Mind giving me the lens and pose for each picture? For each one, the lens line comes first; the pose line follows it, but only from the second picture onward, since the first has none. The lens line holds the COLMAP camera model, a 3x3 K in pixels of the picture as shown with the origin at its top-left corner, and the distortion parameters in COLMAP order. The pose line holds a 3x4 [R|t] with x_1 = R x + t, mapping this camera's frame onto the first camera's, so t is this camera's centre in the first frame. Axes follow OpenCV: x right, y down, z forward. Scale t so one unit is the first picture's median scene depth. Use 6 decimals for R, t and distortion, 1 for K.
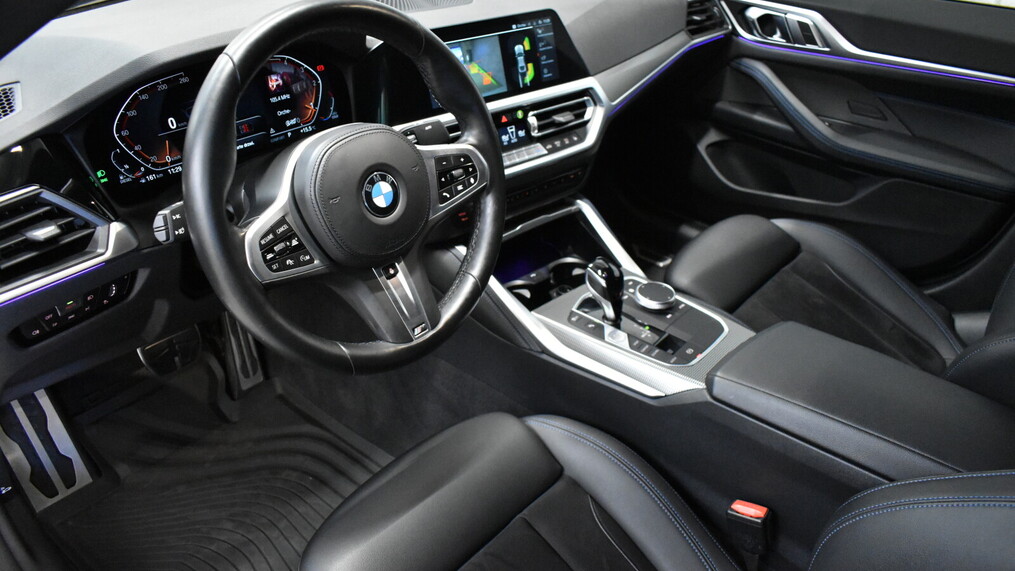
lens RADIAL K [[775.5, 0, 499.5], [0, 775.5, 267.2], [0, 0, 1]] dist [-0.028587, 0.021567]
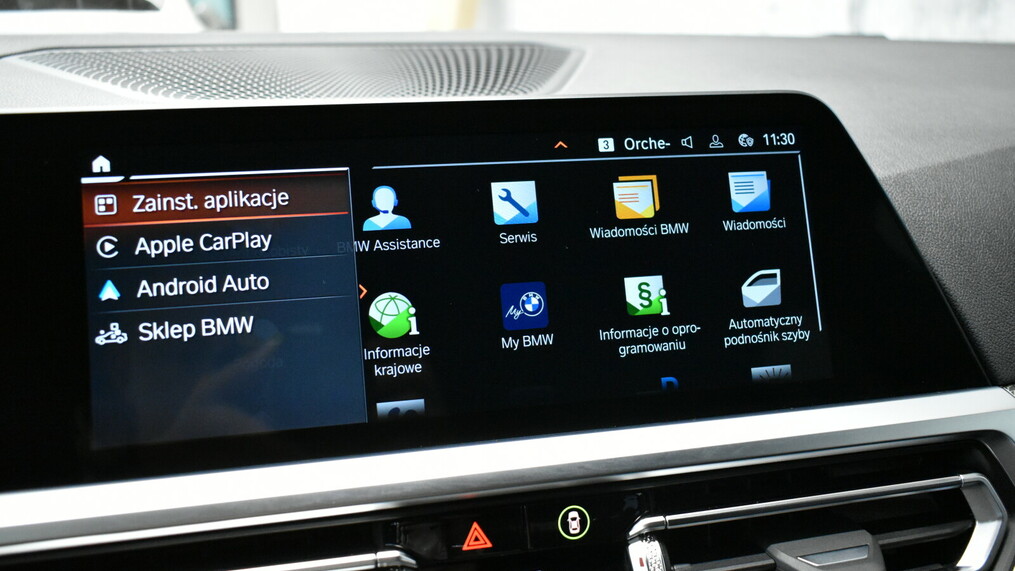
lens RADIAL K [[915.3, 0, 507.7], [0, 915.3, 282.3], [0, 0, 1]] dist [-0.022647, -0.006178]
pose [[0.877706, 0.045184, -0.477064, 0.126396], [-0.199675, 0.939485, -0.278383, -0.184528], [0.435616, 0.339596, 0.833614, 0.755293]]
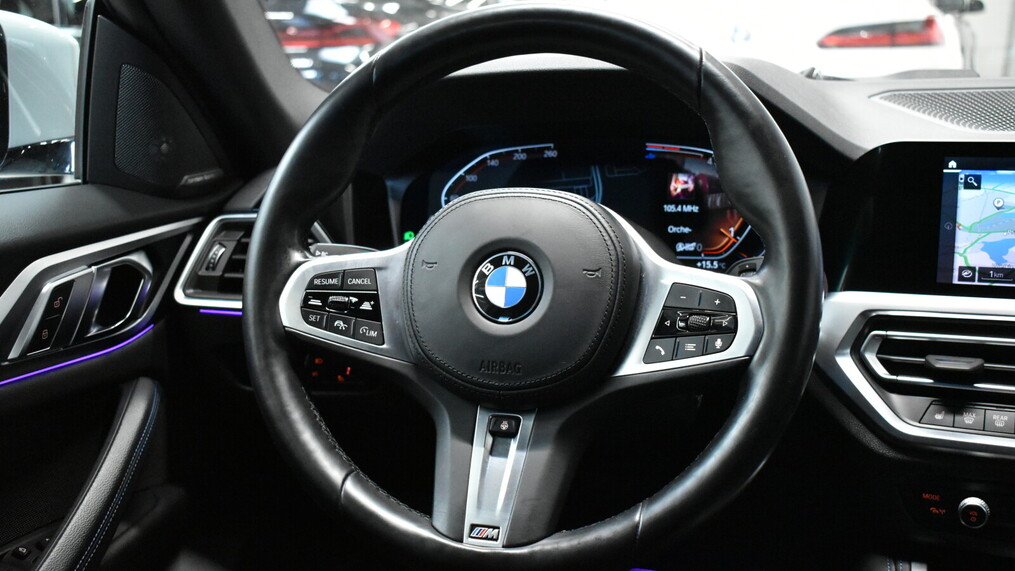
lens RADIAL K [[1196.4, 0, 508.3], [0, 1196.4, 282.0], [0, 0, 1]] dist [-0.032906, 0.000000]
pose [[0.425247, 0.113856, -0.897888, 0.473044], [-0.434804, 0.895778, -0.092339, -0.004114], [0.793795, 0.429672, 0.430432, 0.389593]]
